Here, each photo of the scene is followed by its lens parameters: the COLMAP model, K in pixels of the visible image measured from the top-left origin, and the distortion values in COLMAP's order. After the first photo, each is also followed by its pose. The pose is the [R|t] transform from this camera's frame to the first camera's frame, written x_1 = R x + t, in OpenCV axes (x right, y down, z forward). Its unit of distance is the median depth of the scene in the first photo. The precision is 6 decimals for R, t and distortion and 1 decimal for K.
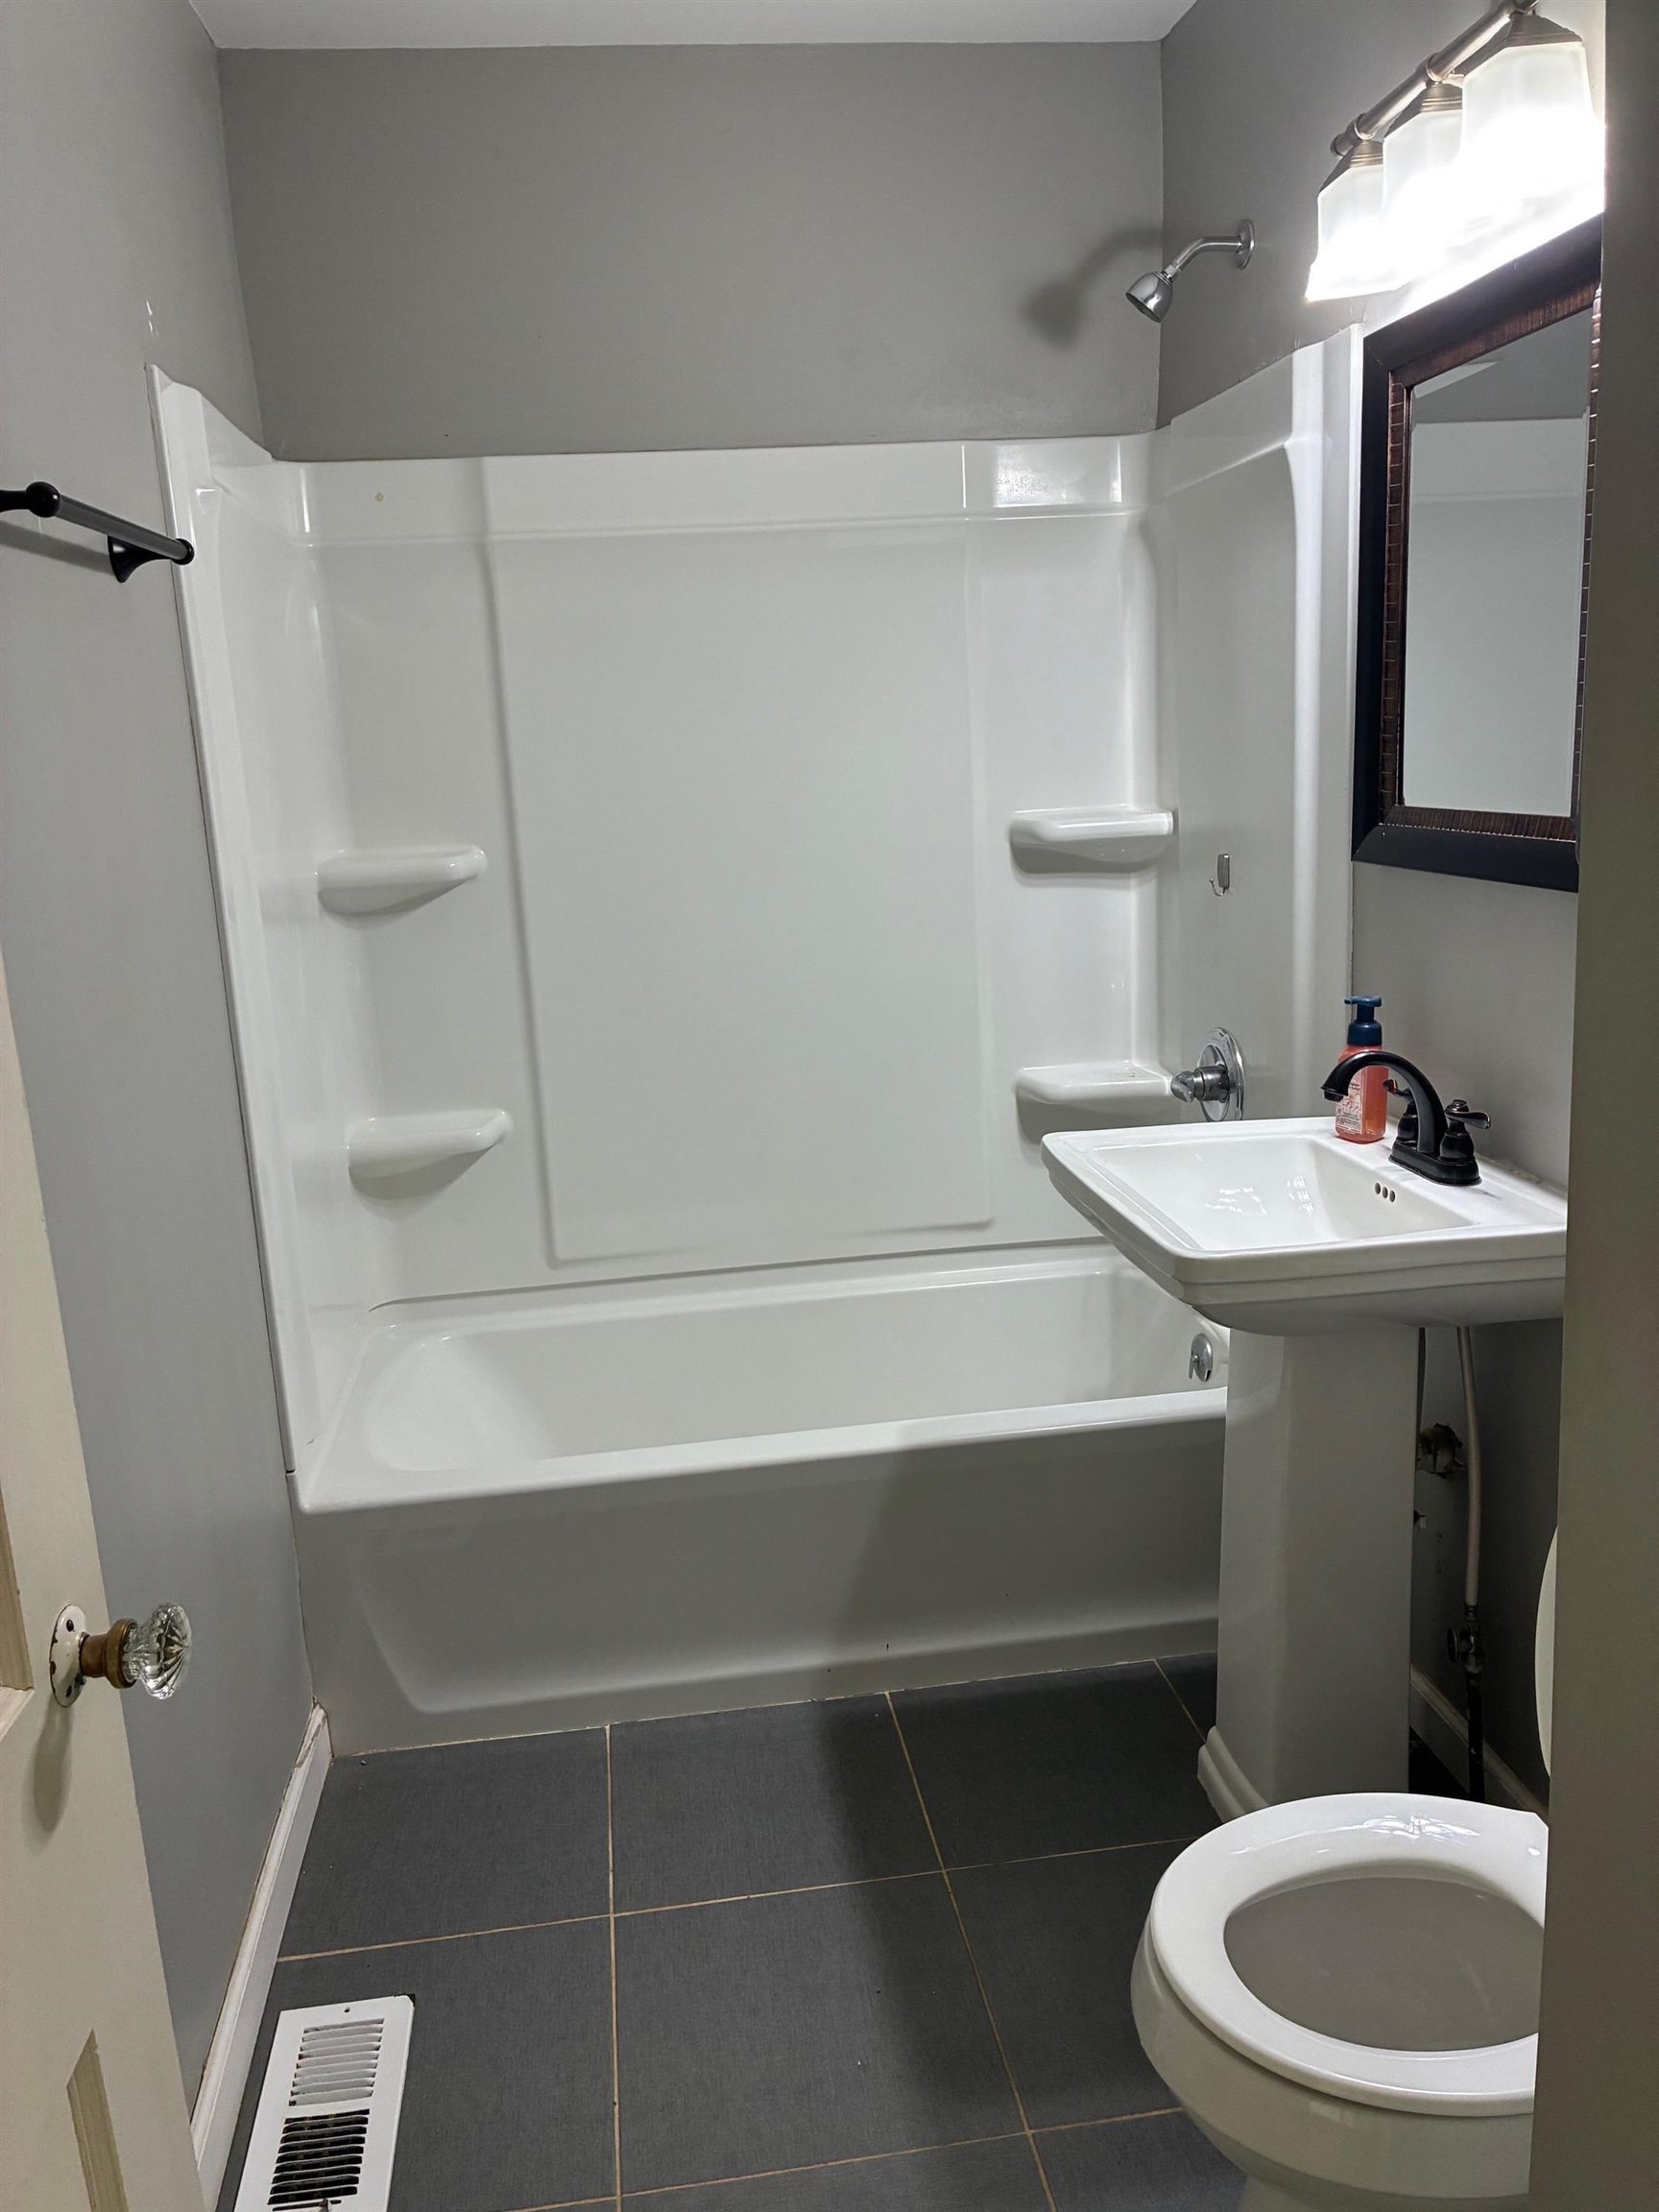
lens RADIAL K [[1668.5, 0, 825.6], [0, 1668.5, 1103.5], [0, 0, 1]] dist [0.055391, -0.085639]
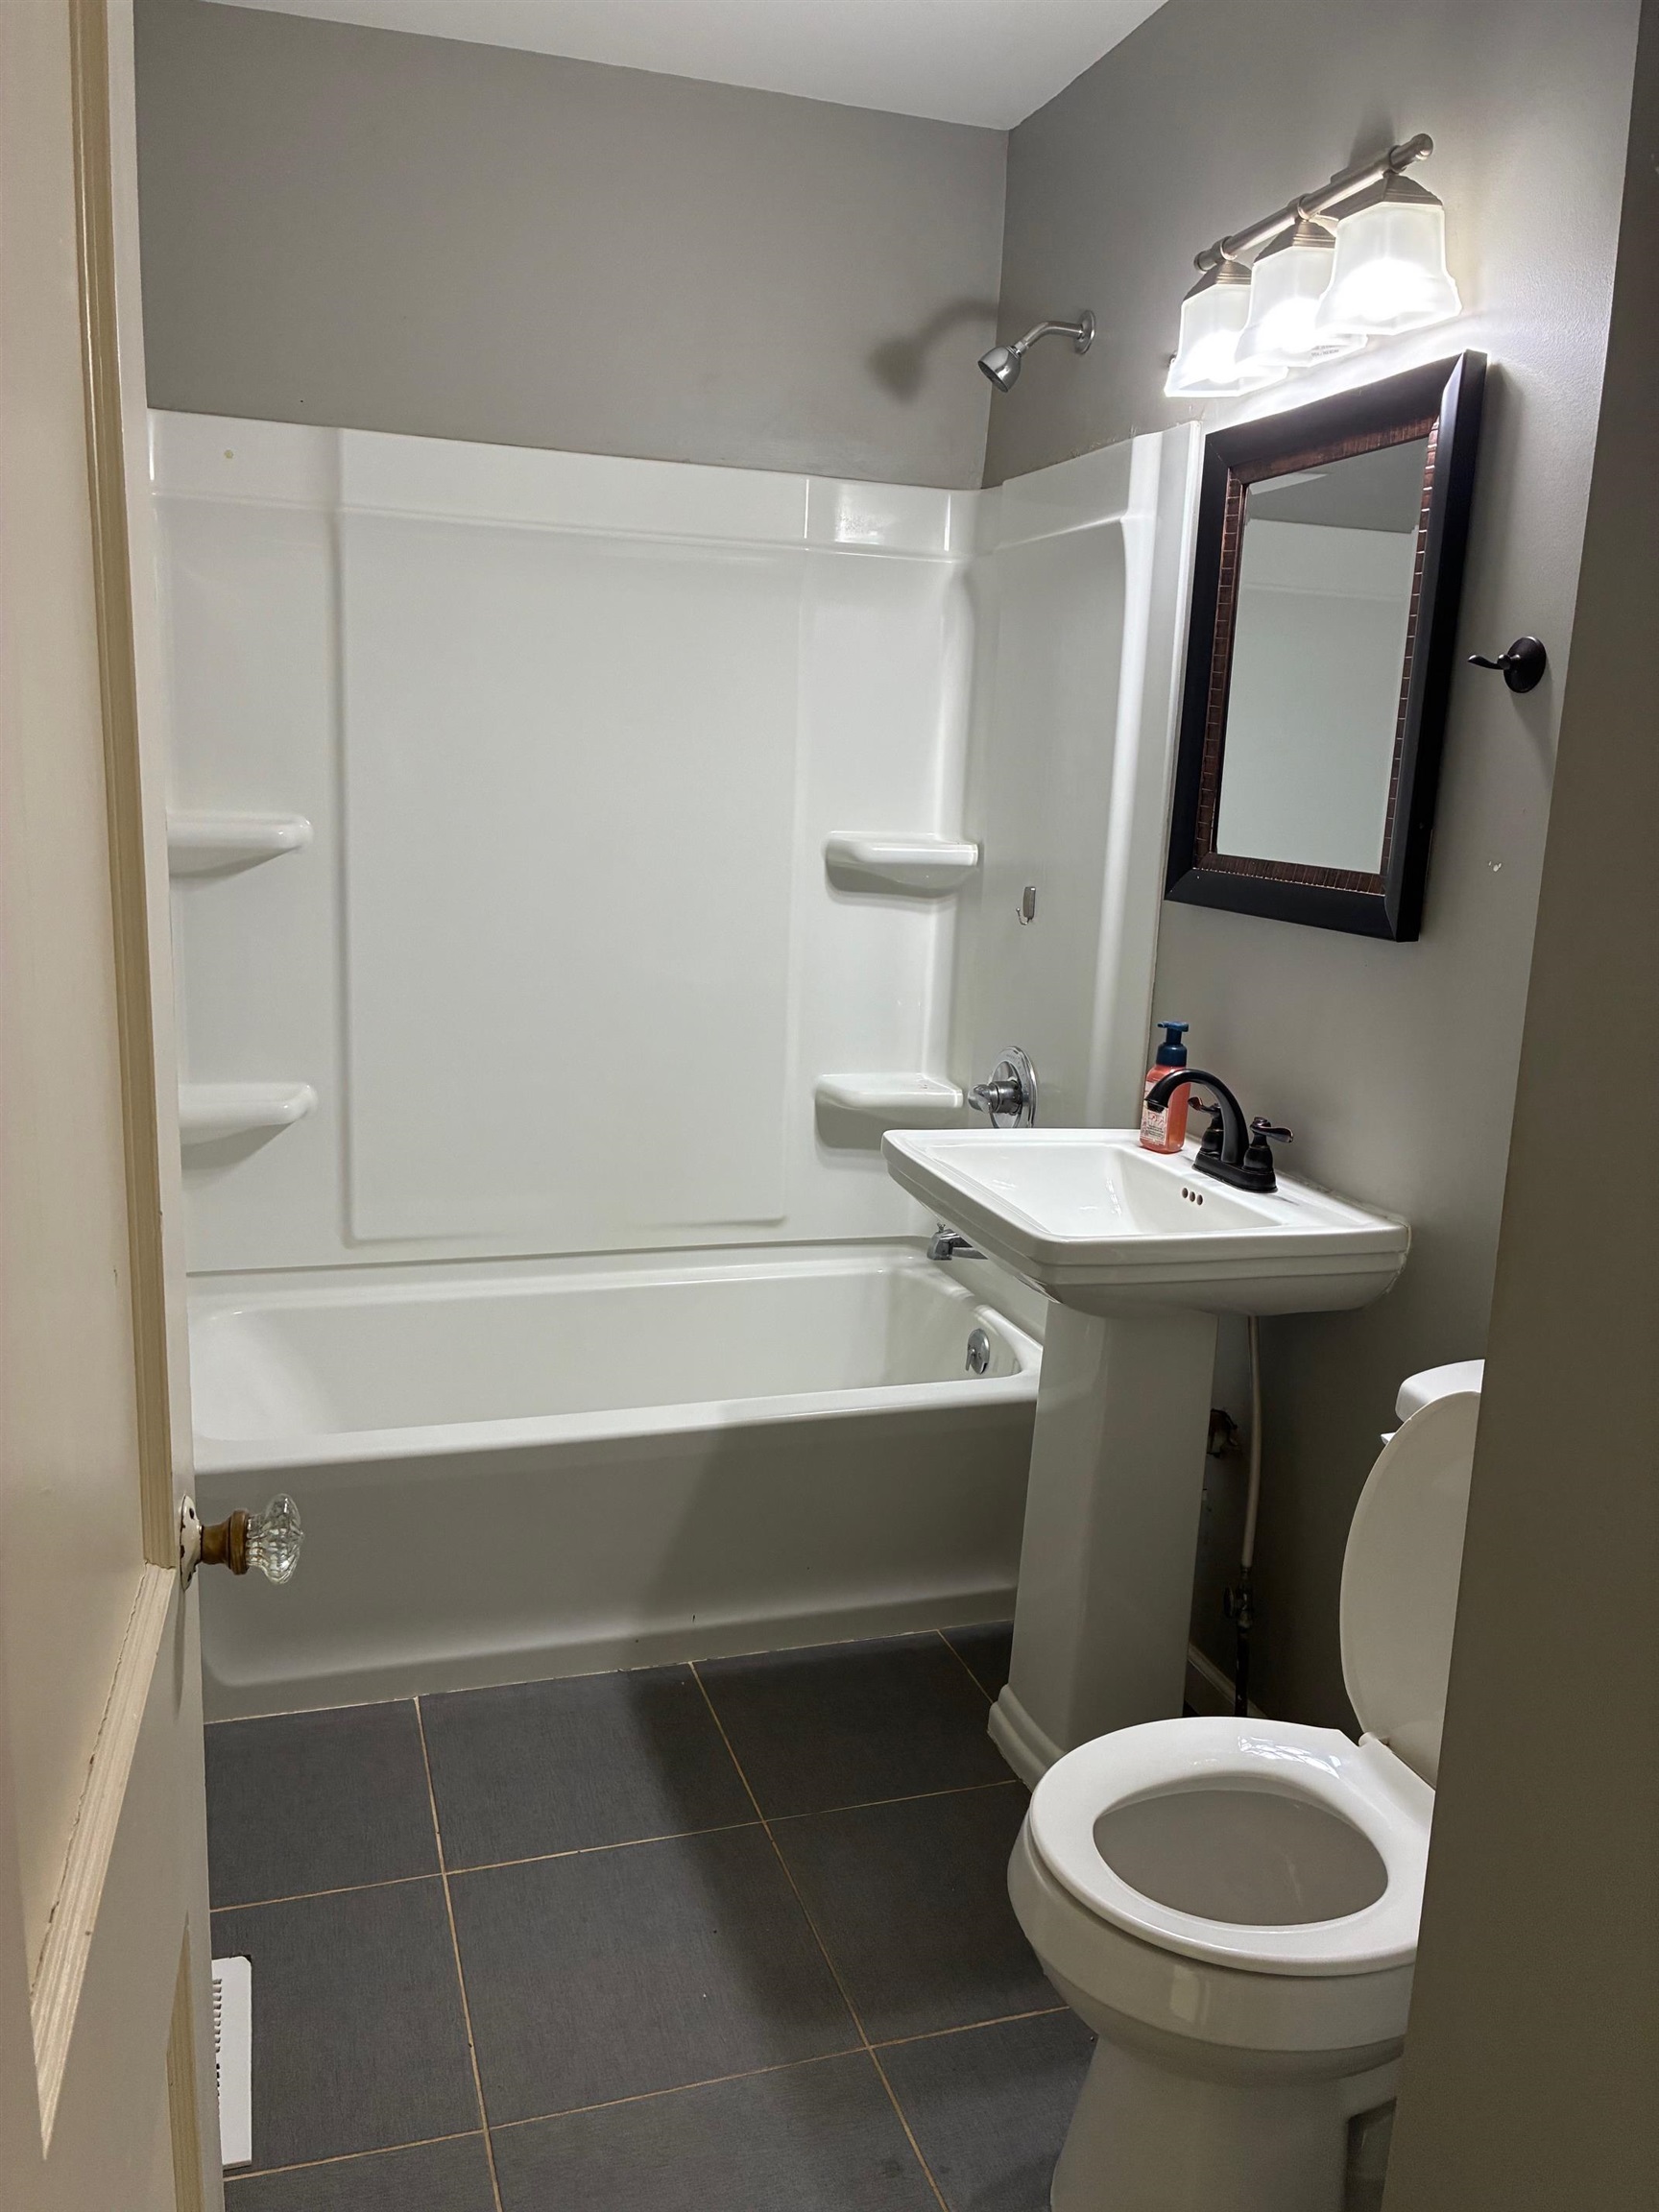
lens RADIAL K [[1672.9, 0, 829.5], [0, 1672.9, 1106.0], [0, 0, 1]] dist [0.033196, -0.040146]
pose [[0.978755, 0.055397, 0.197406, -0.113751], [-0.053134, 0.998447, -0.016749, 0.021853], [-0.198028, 0.005904, 0.980179, -0.041568]]
